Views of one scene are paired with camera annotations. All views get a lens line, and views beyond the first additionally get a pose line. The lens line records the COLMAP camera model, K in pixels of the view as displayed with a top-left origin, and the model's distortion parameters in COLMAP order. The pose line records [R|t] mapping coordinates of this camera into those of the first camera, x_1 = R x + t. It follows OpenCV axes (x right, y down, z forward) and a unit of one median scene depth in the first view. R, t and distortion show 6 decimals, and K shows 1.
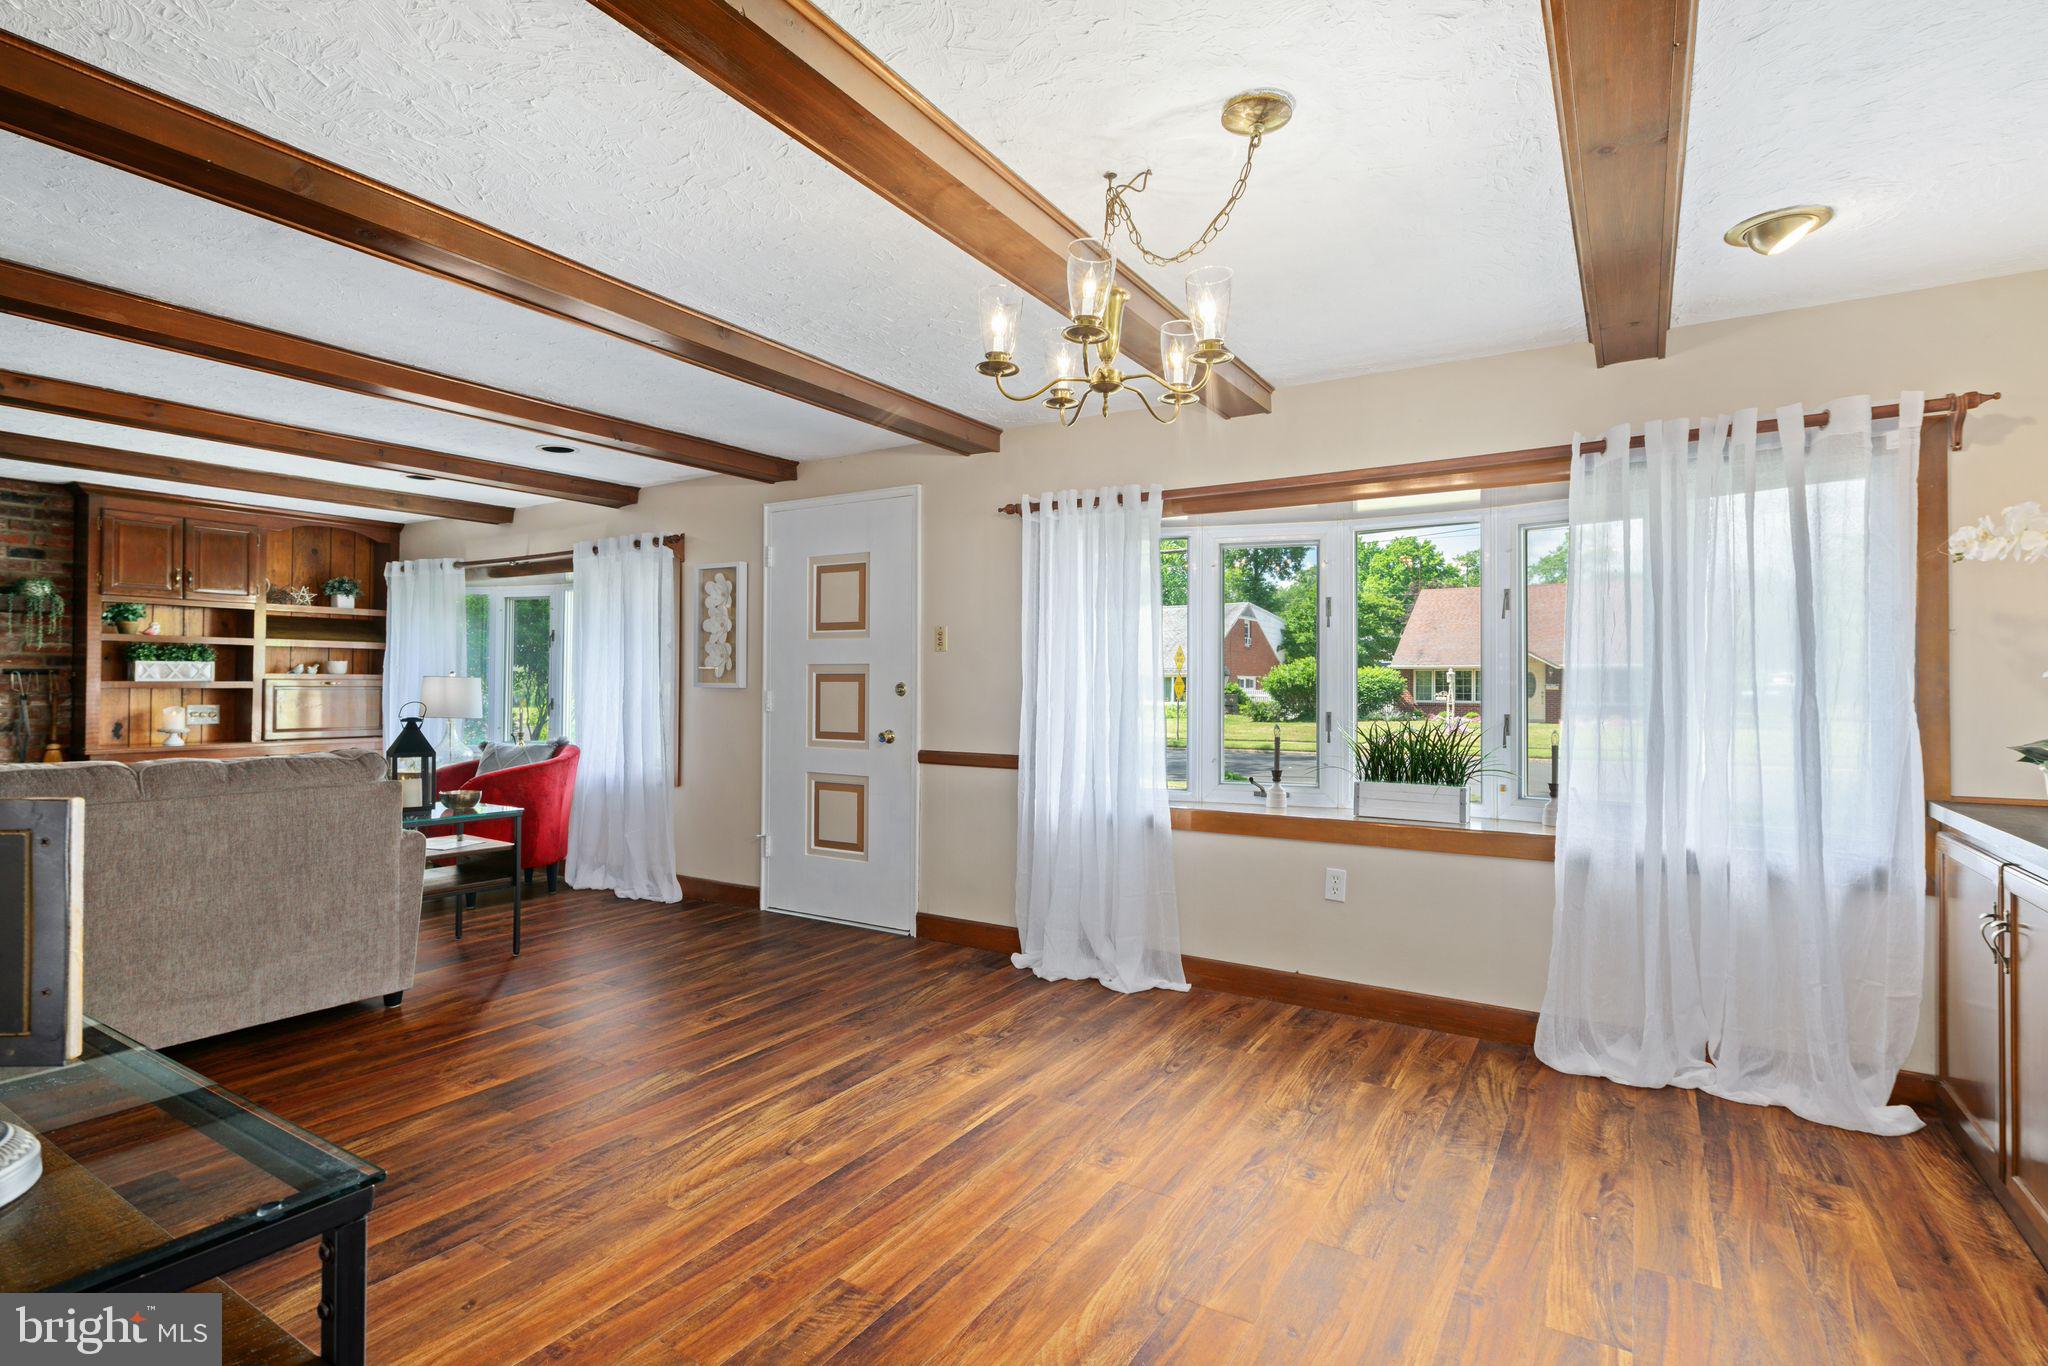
lens RADIAL K [[1000.2, 0, 1013.7], [0, 1000.2, 672.8], [0, 0, 1]] dist [0.005568, -0.005995]
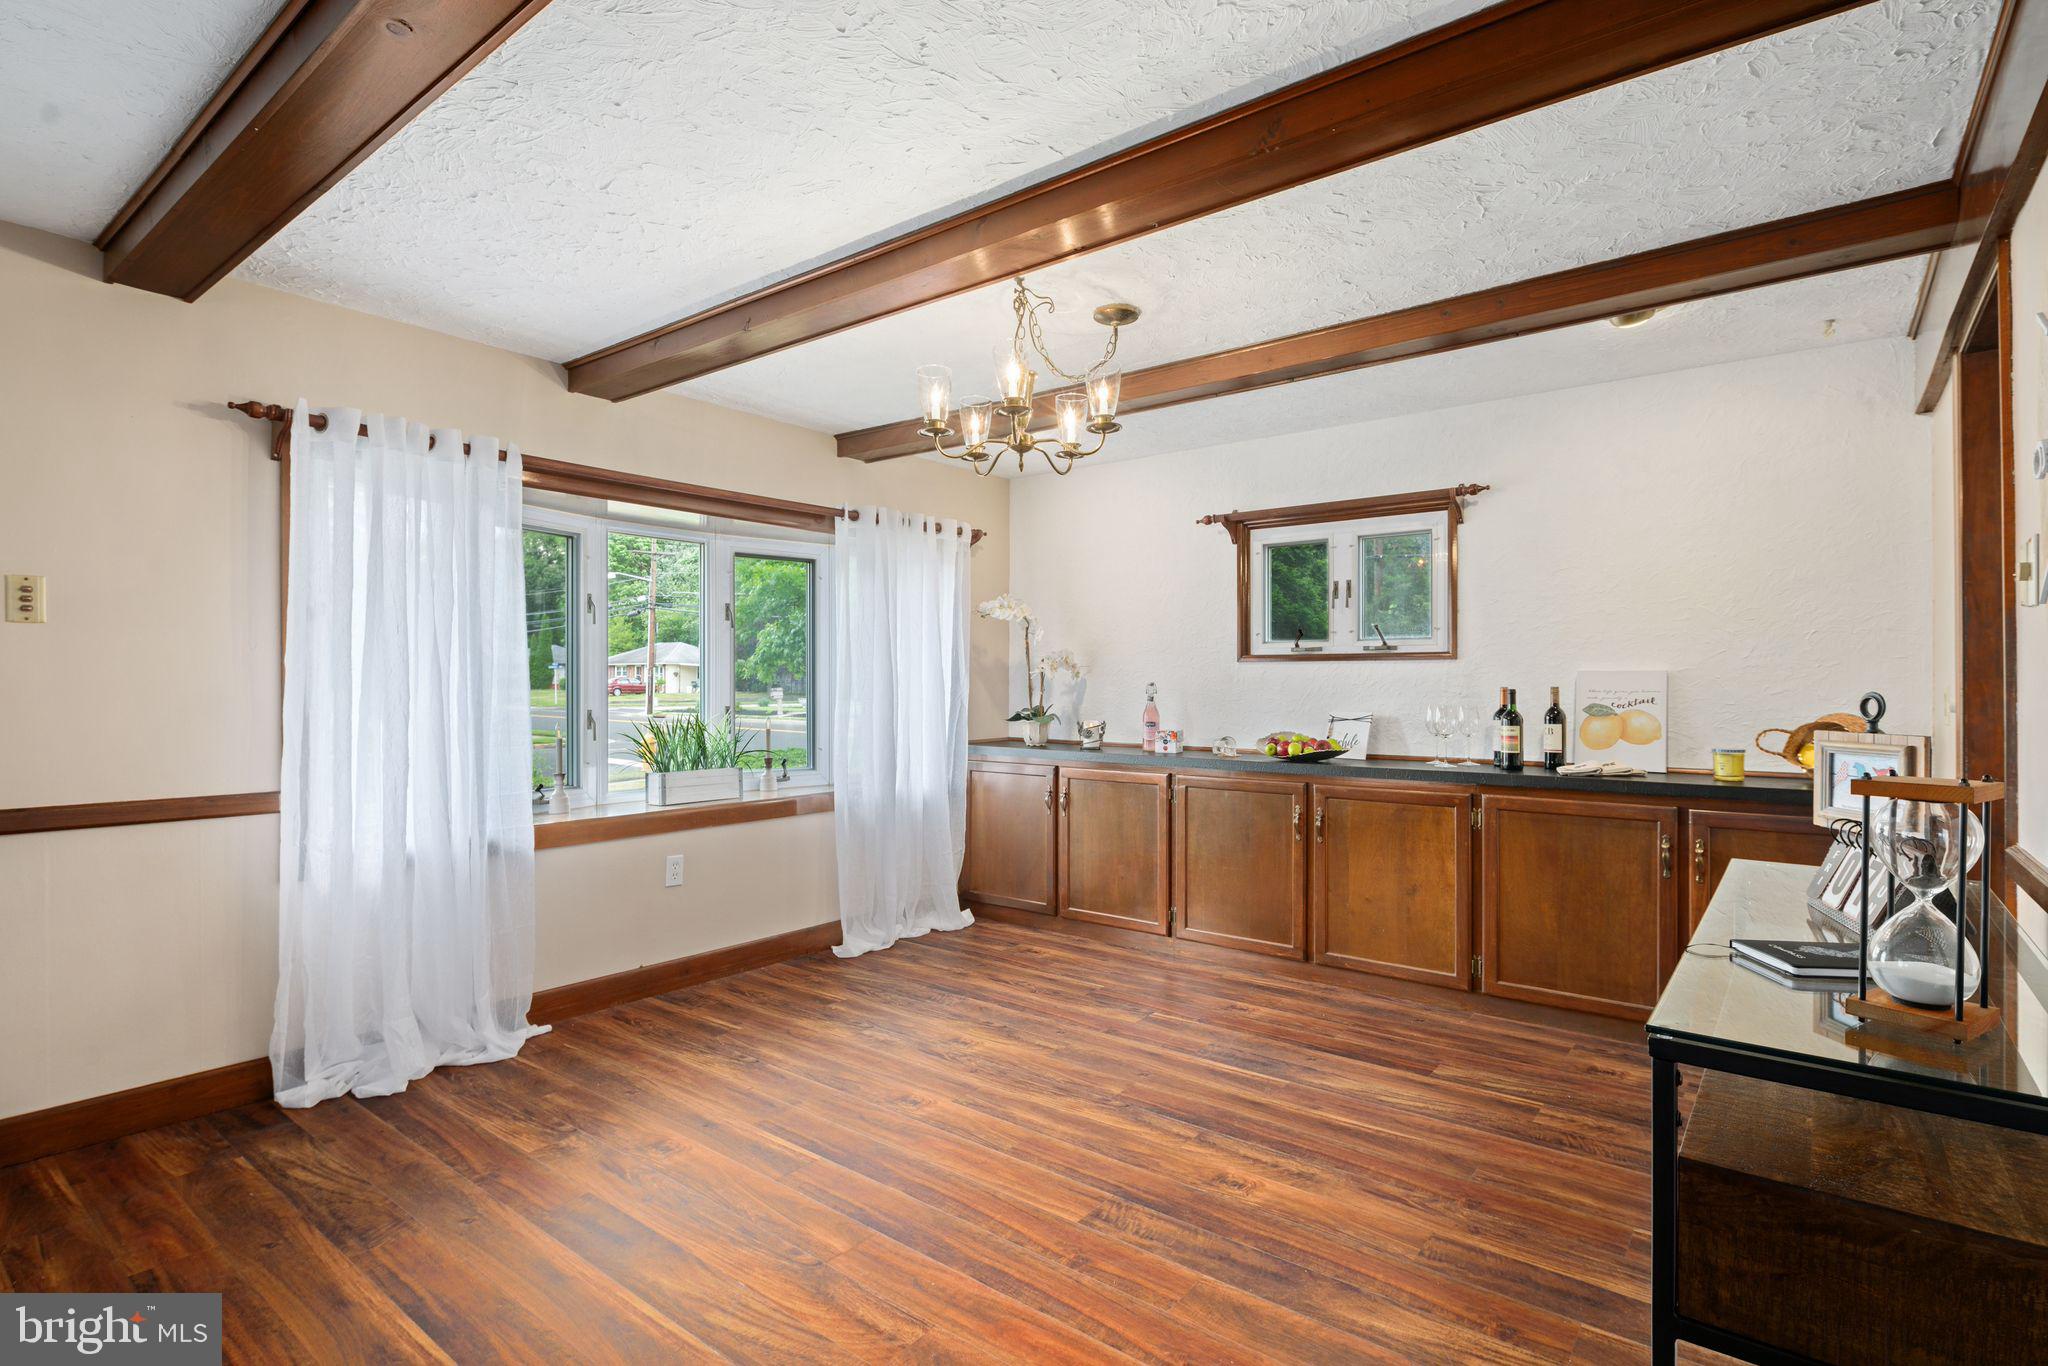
lens RADIAL K [[1000.2, 0, 1037.8], [0, 1000.2, 684.7], [0, 0, 1]] dist [0.005568, -0.005995]
pose [[0.095894, -0.007570, 0.995363, -0.646982], [-0.013830, 0.999864, 0.008937, -0.000927], [-0.995295, -0.014623, 0.095776, 0.477602]]
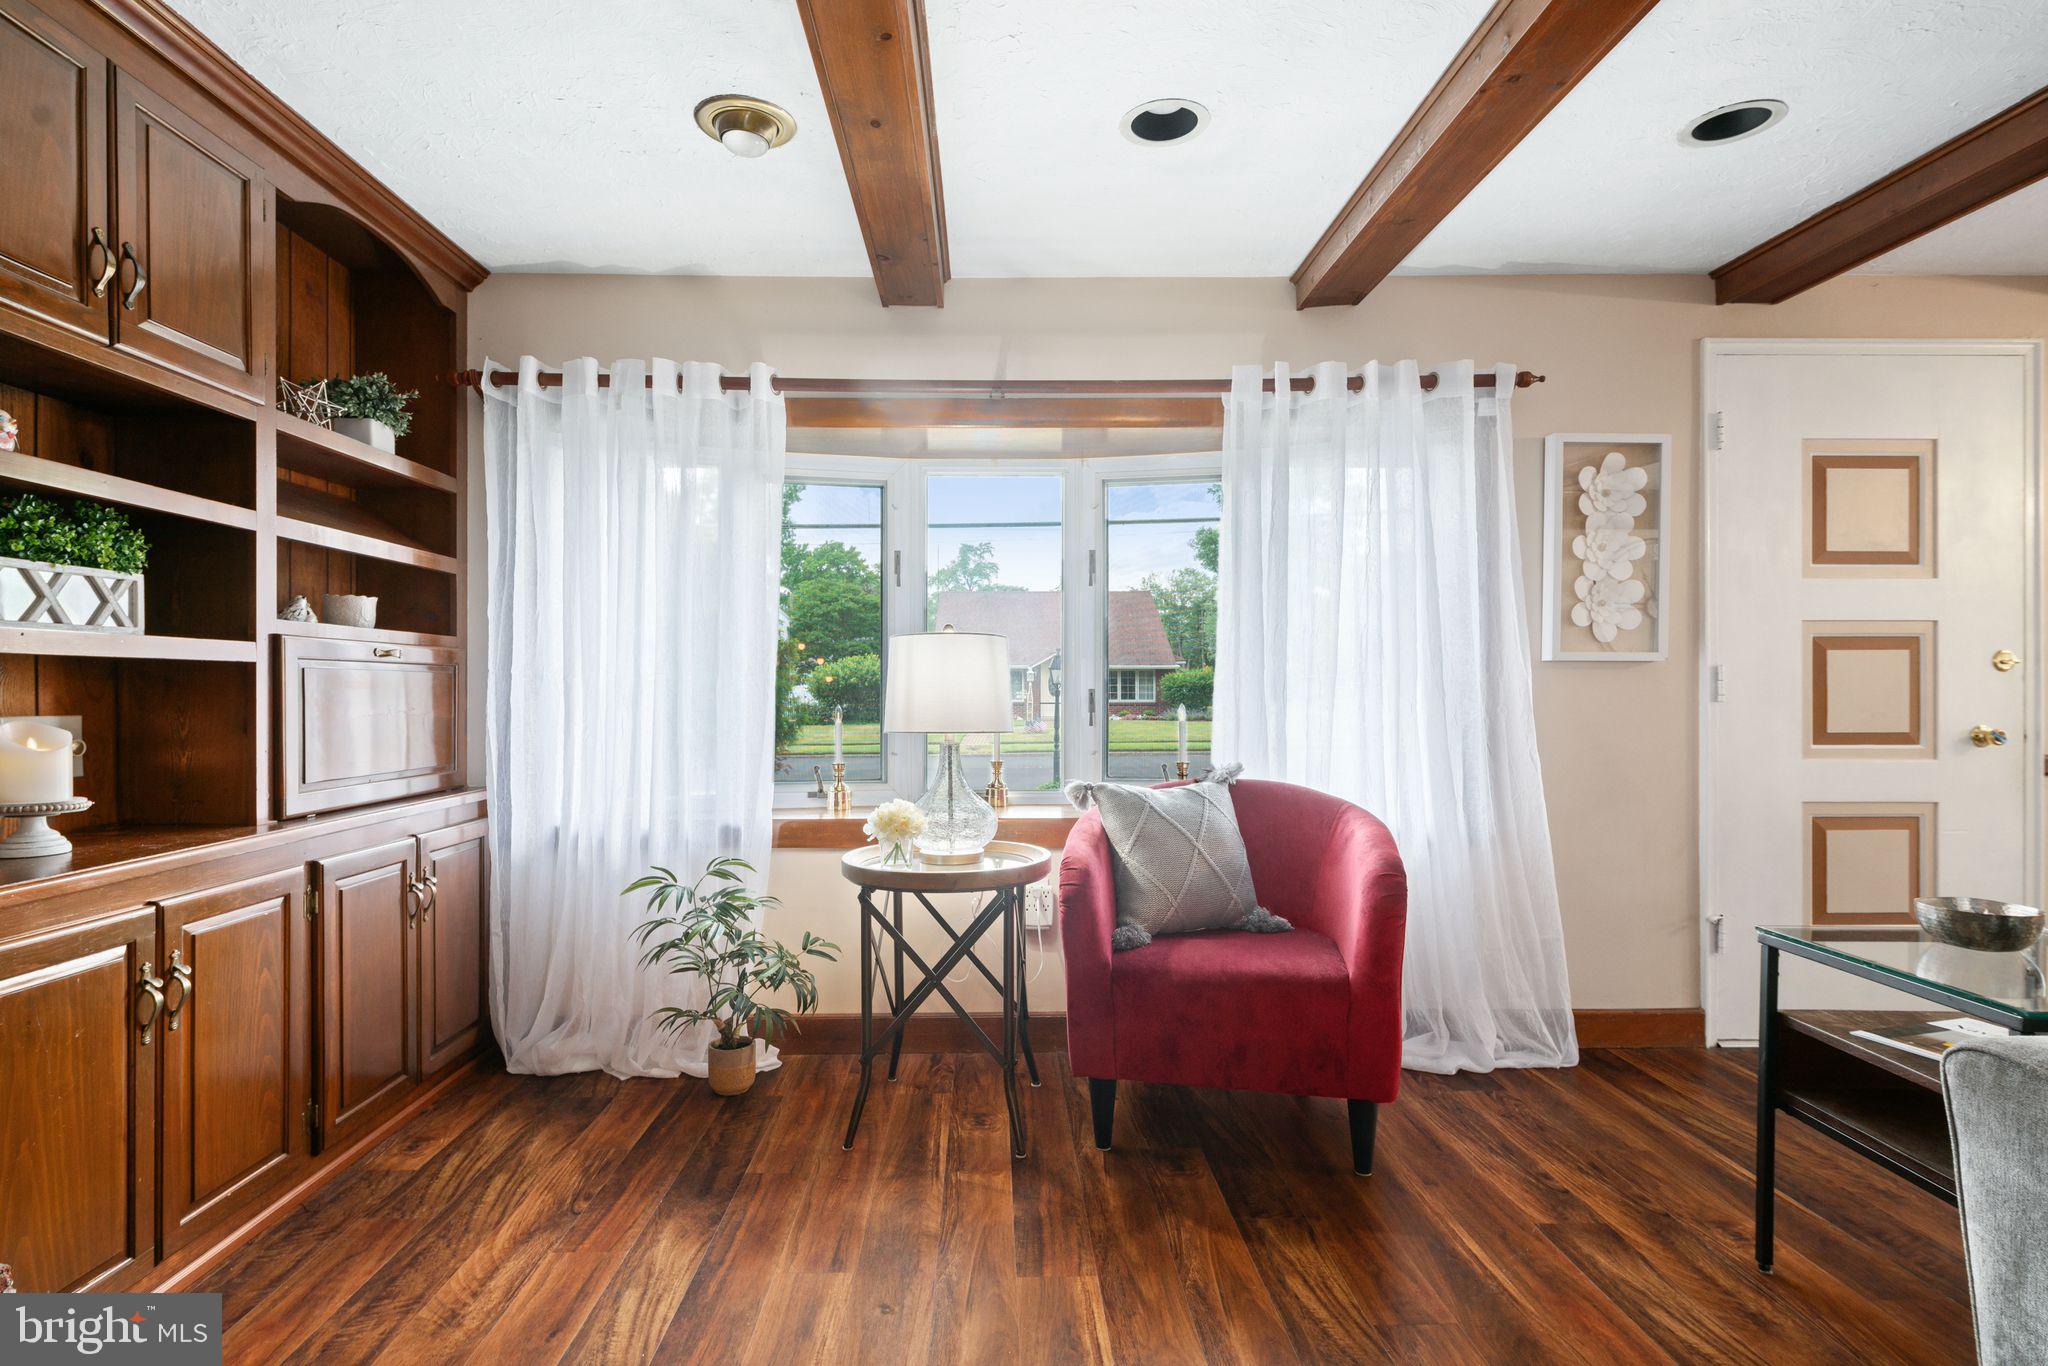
lens RADIAL K [[1026.0, 0, 1005.7], [0, 1026.0, 692.2], [0, 0, 1]] dist [0.005296, -0.002626]
pose [[0.842060, -0.007529, 0.539331, -1.200910], [-0.001259, 0.999872, 0.015923, 0.032028], [-0.539382, -0.014087, 0.841943, 0.951652]]
